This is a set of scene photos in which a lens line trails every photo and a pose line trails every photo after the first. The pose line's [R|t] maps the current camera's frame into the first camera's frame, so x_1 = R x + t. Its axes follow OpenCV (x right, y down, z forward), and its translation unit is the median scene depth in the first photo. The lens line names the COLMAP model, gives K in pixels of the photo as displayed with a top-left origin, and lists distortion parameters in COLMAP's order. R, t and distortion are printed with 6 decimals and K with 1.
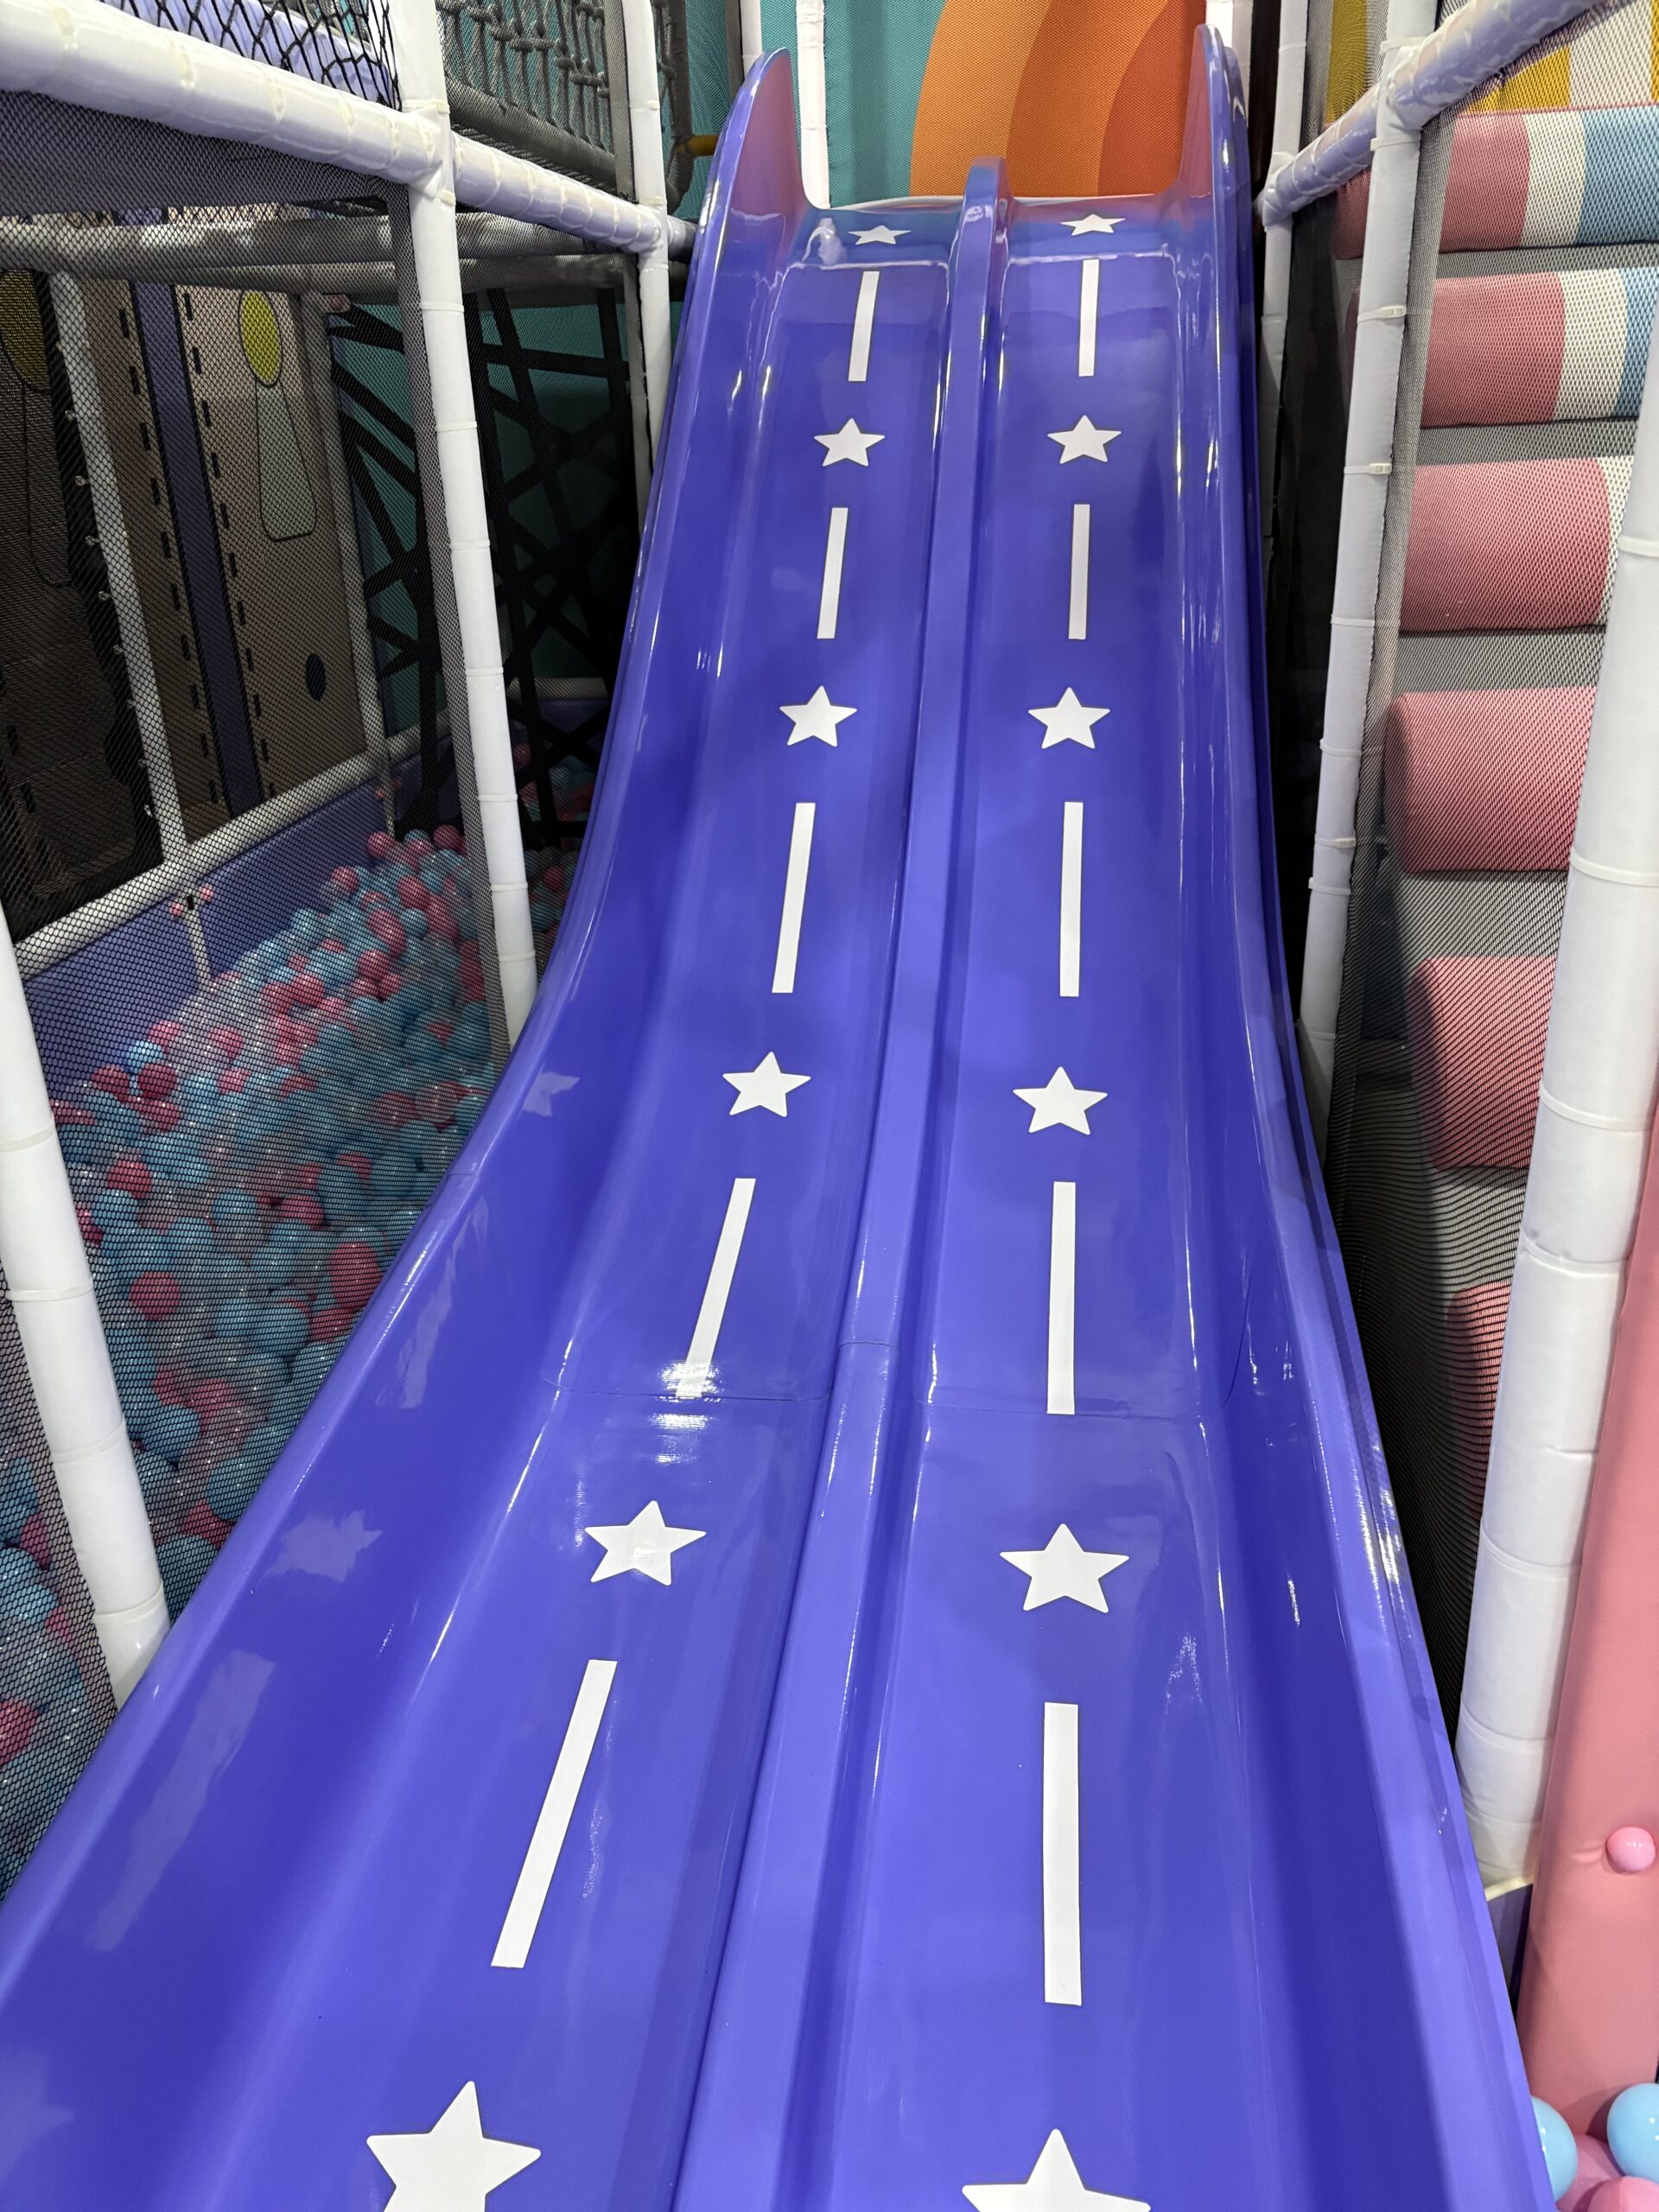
lens RADIAL K [[1682.4, 0, 829.5], [0, 1682.4, 1106.0], [0, 0, 1]] dist [0.037128, -0.003515]
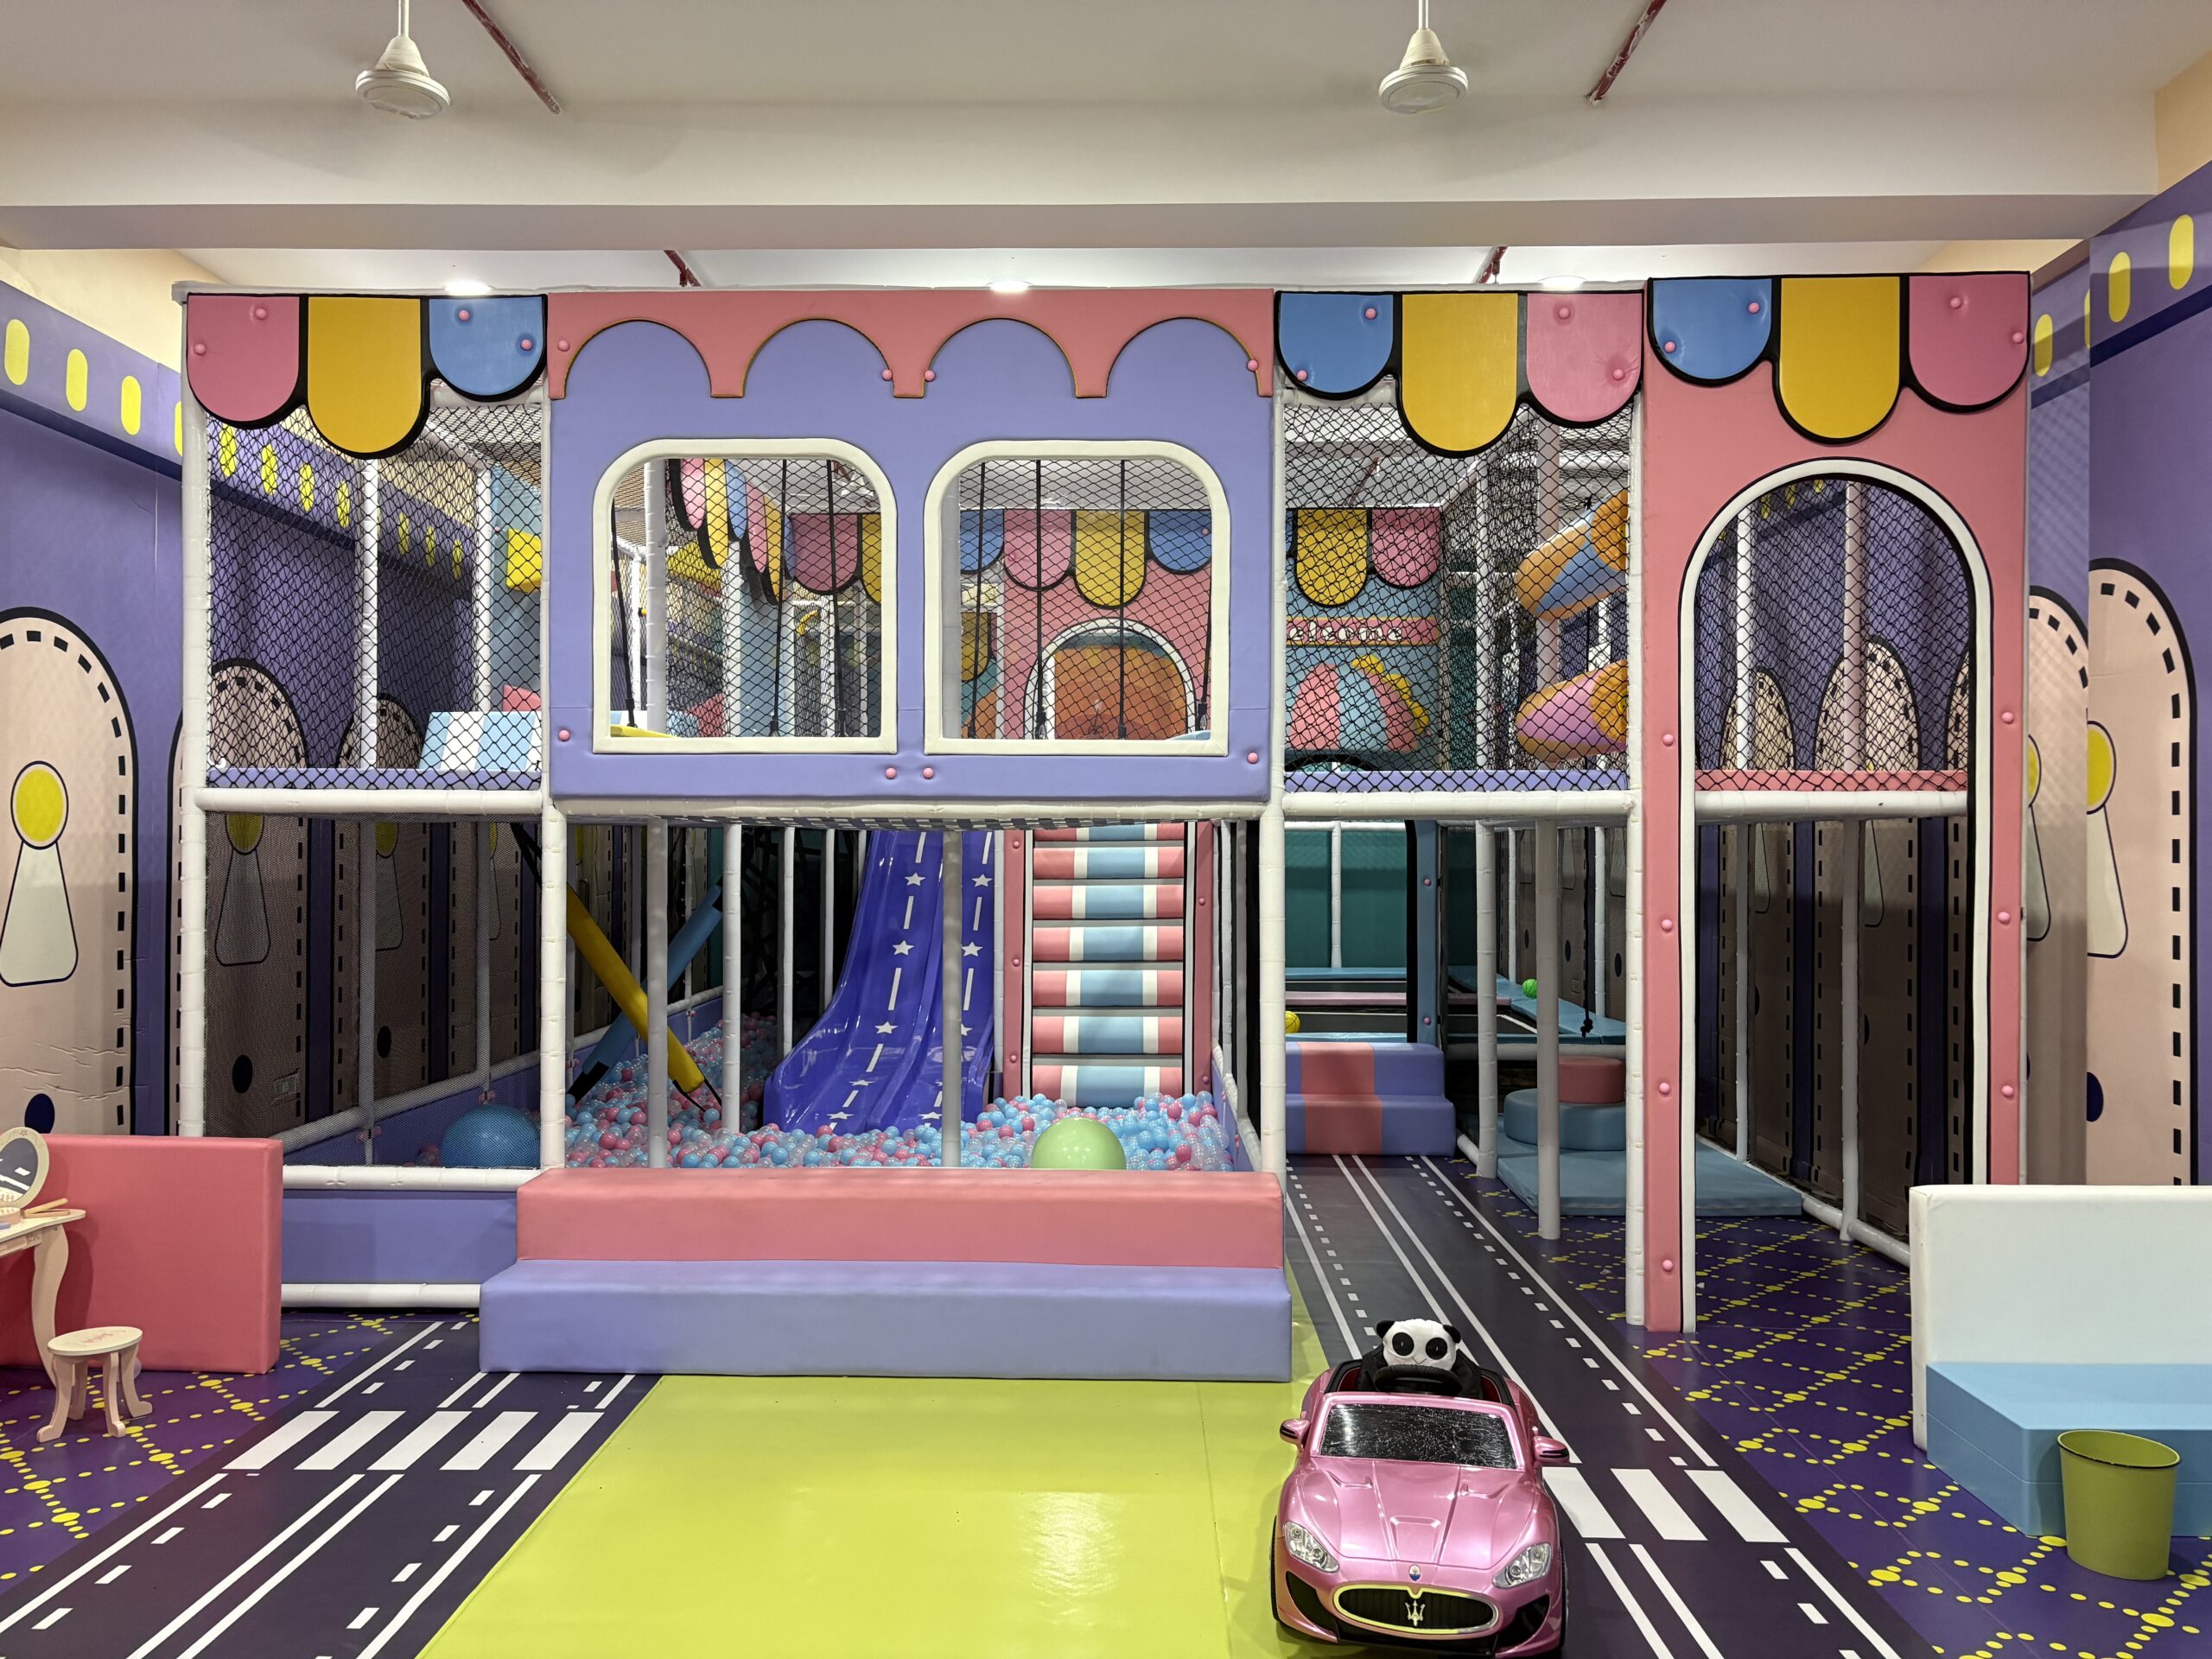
lens RADIAL K [[1682.4, 0, 1106.0], [0, 1682.4, 829.5], [0, 0, 1]] dist [0.037128, -0.003515]
pose [[0.993020, 0.037677, 0.111762, 0.011572], [0.009893, 0.917652, -0.397262, 0.897531], [-0.117526, 0.395595, 0.910875, -2.250298]]
